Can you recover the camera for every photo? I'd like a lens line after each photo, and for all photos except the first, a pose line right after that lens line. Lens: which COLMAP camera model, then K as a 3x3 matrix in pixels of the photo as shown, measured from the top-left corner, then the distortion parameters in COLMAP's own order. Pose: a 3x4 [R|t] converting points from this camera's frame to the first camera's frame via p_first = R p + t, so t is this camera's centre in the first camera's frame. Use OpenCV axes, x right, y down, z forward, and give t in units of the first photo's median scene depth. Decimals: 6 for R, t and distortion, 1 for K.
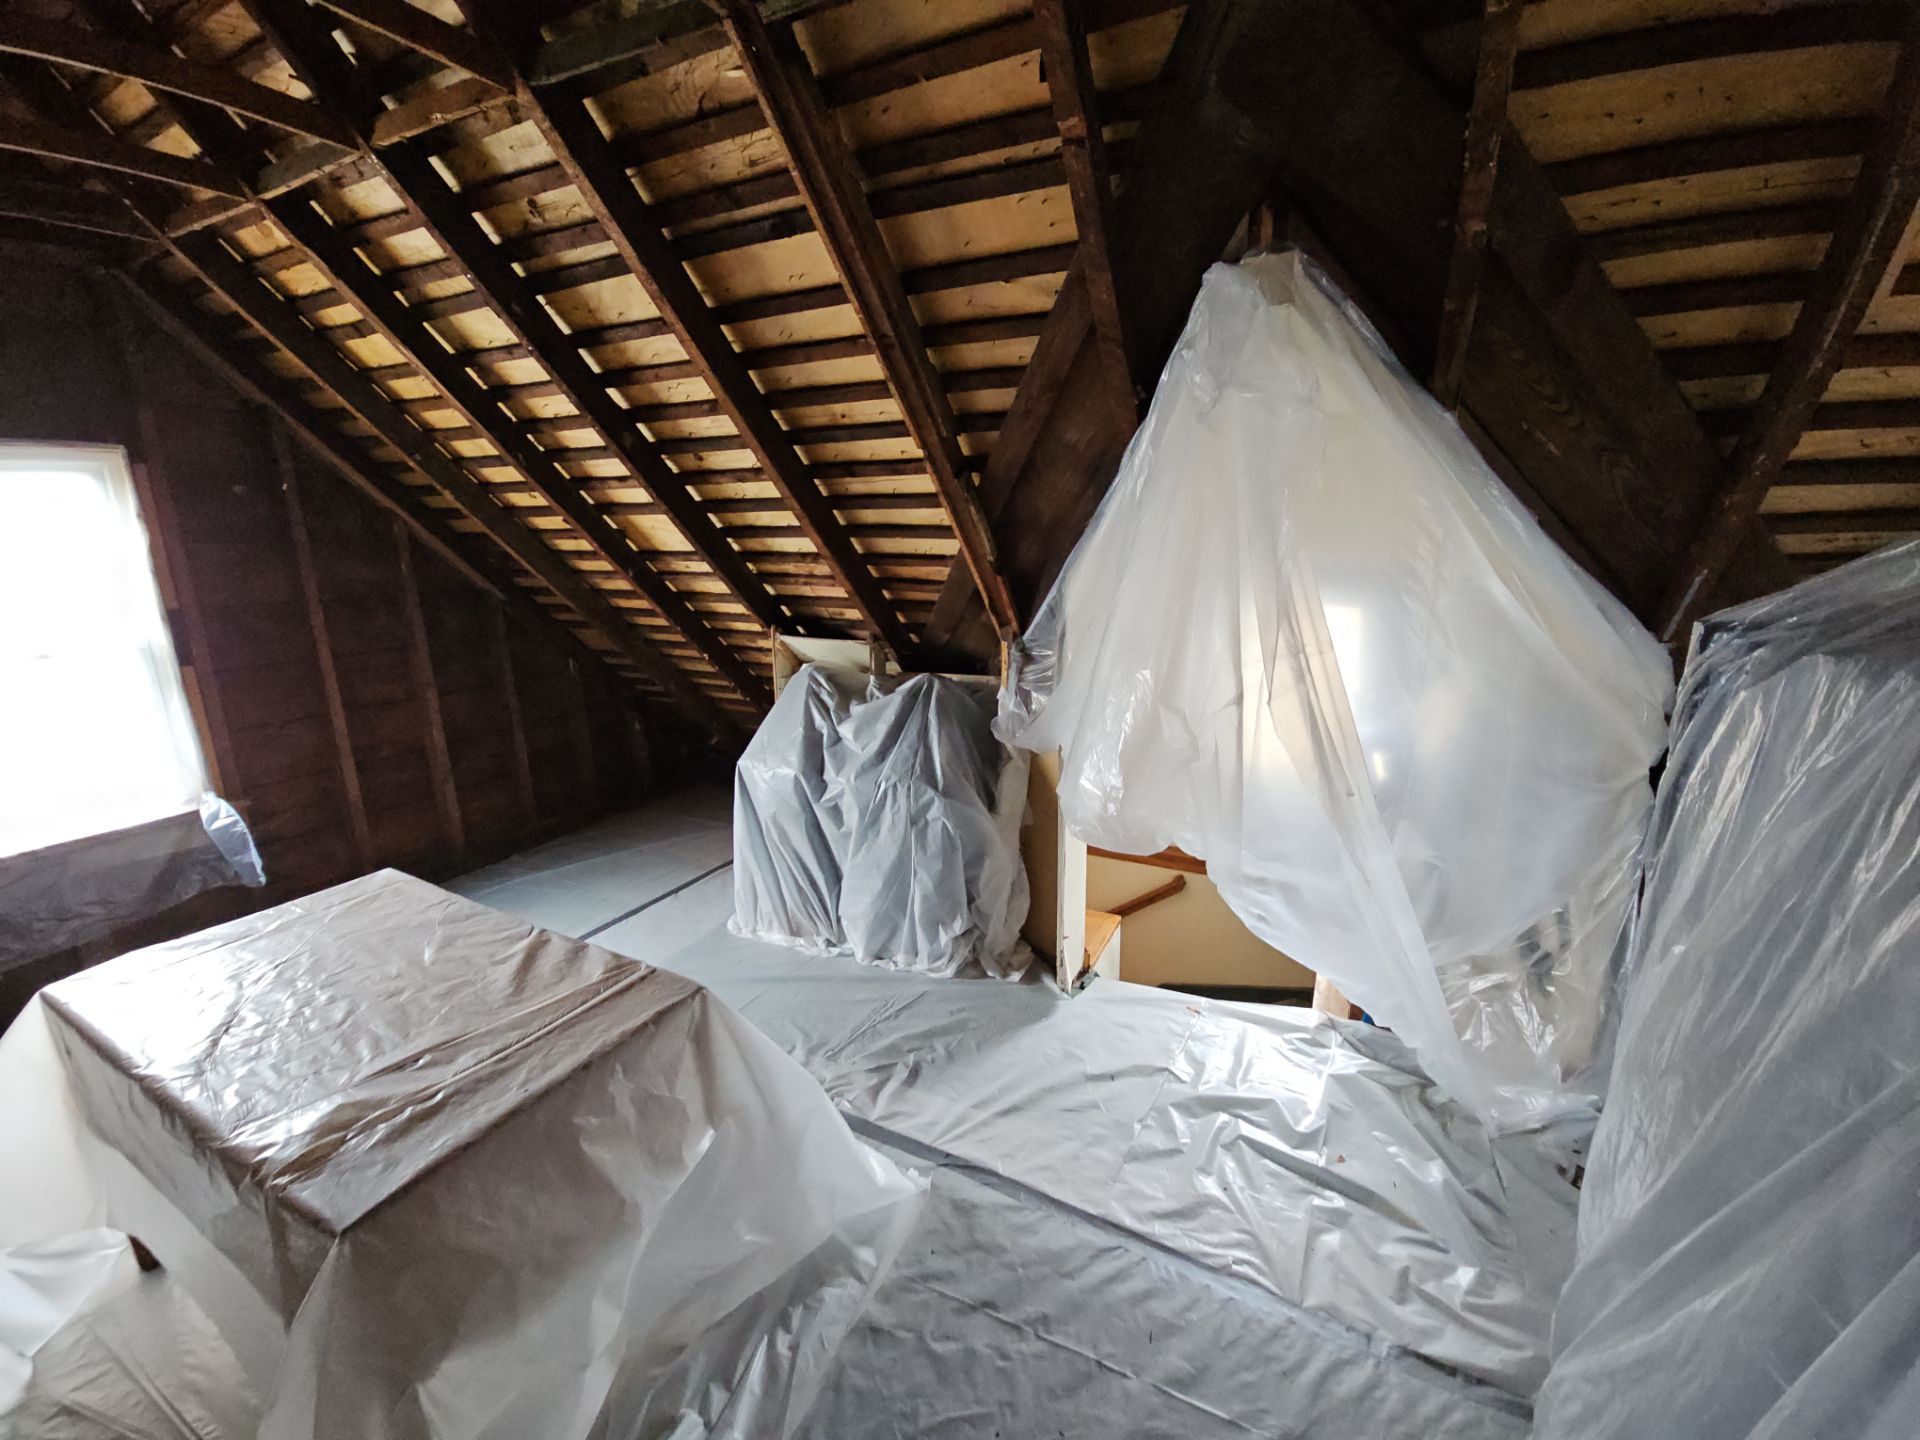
lens RADIAL K [[783.9, 0, 966.9], [0, 783.9, 716.0], [0, 0, 1]] dist [-0.001923, -0.000822]
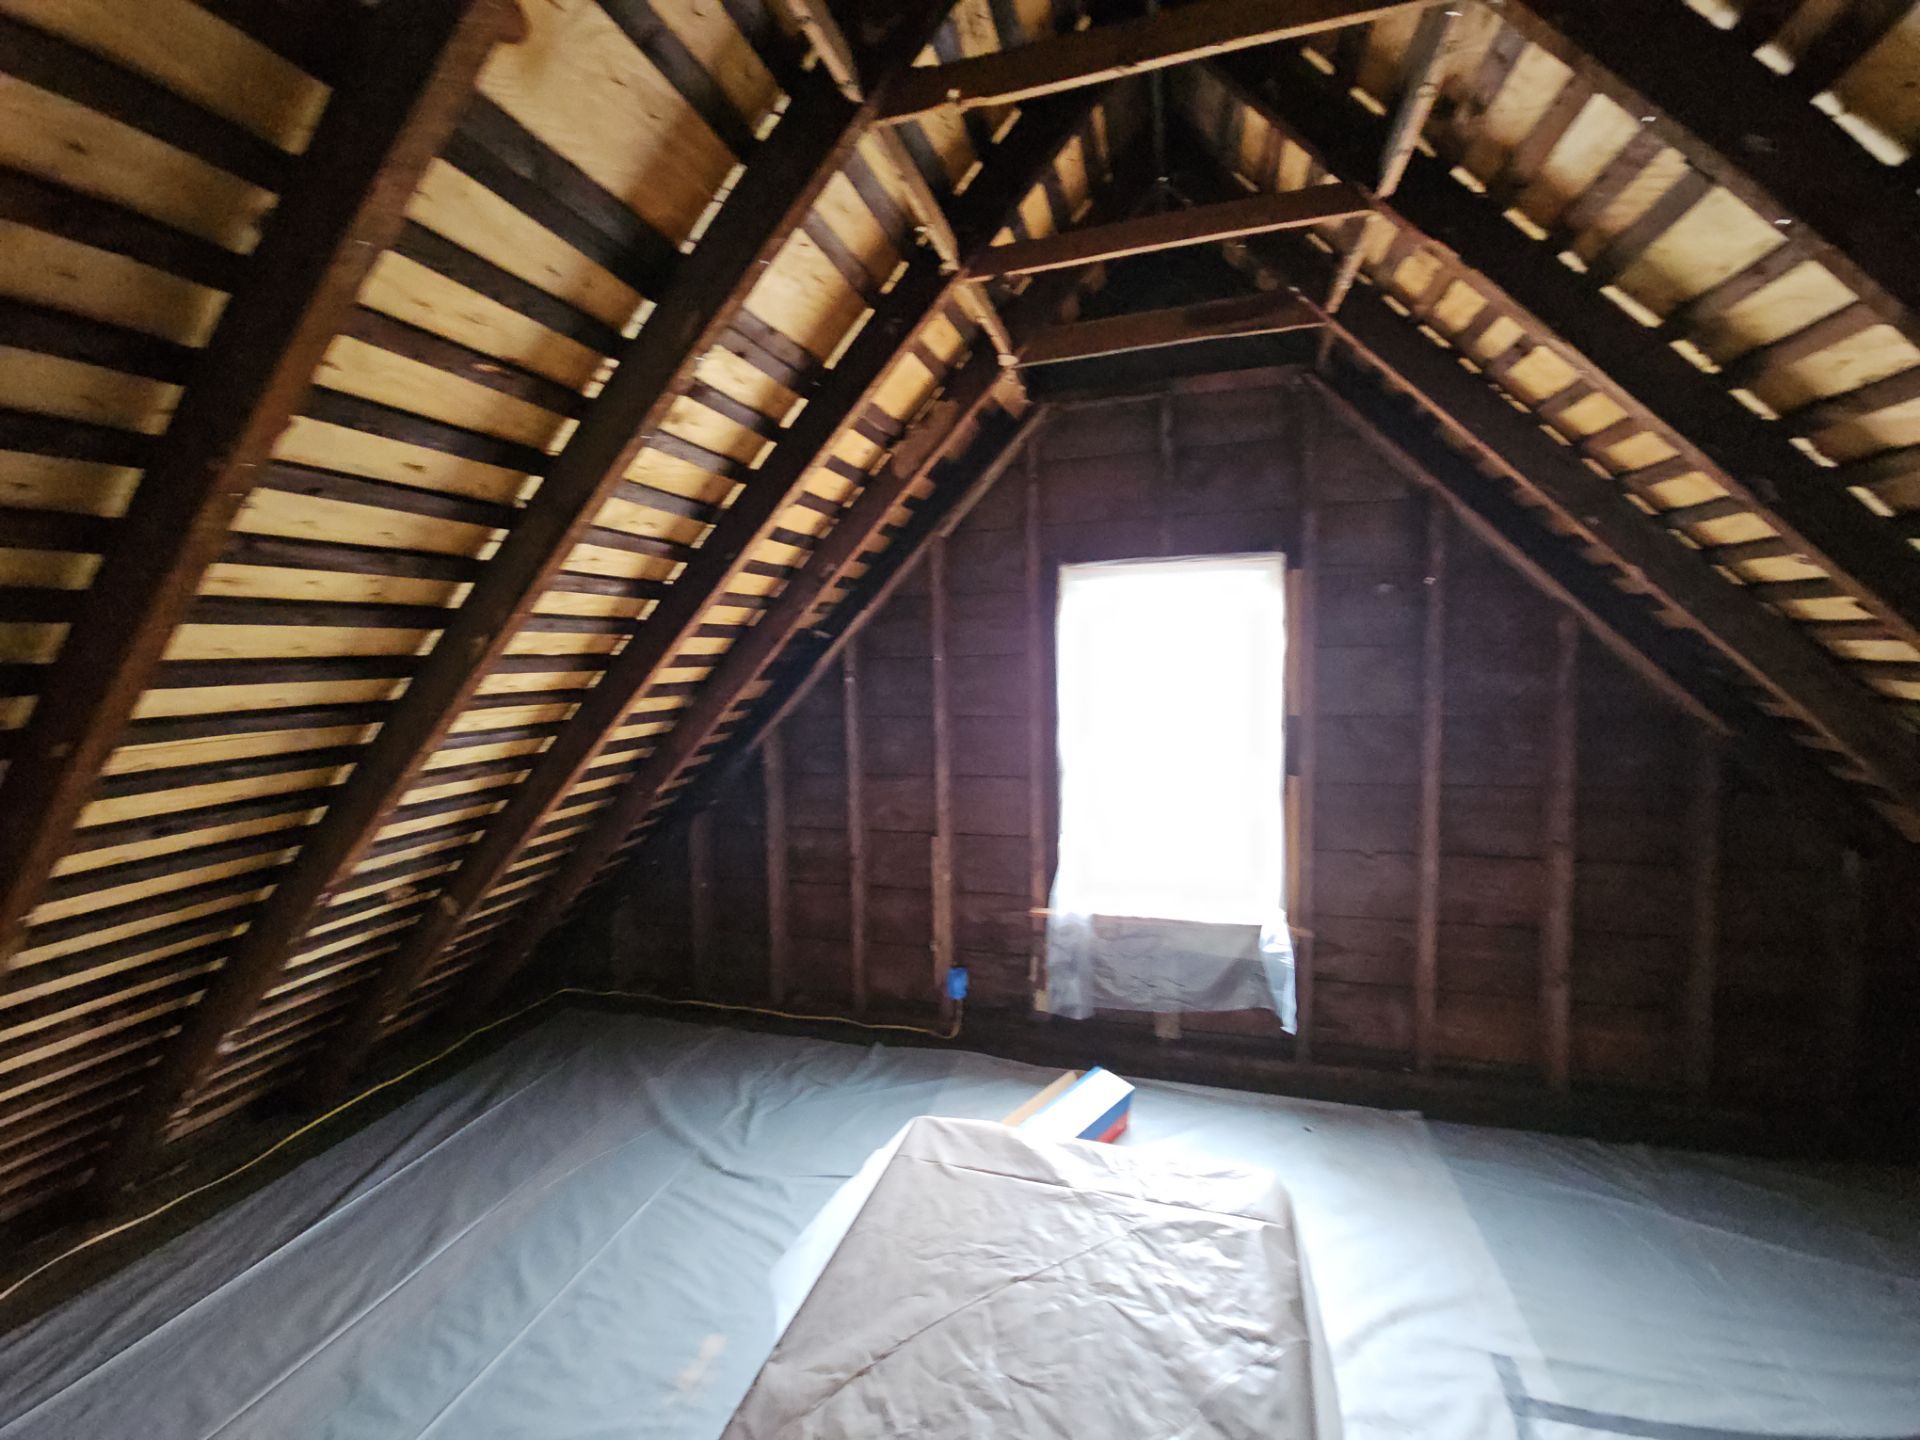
lens RADIAL K [[783.9, 0, 966.9], [0, 783.9, 716.0], [0, 0, 1]] dist [-0.001923, -0.000822]
pose [[0.210134, 0.081009, -0.974311, -0.150173], [-0.203576, 0.978343, 0.037438, -0.084429], [0.956243, 0.190479, 0.222074, 0.376857]]
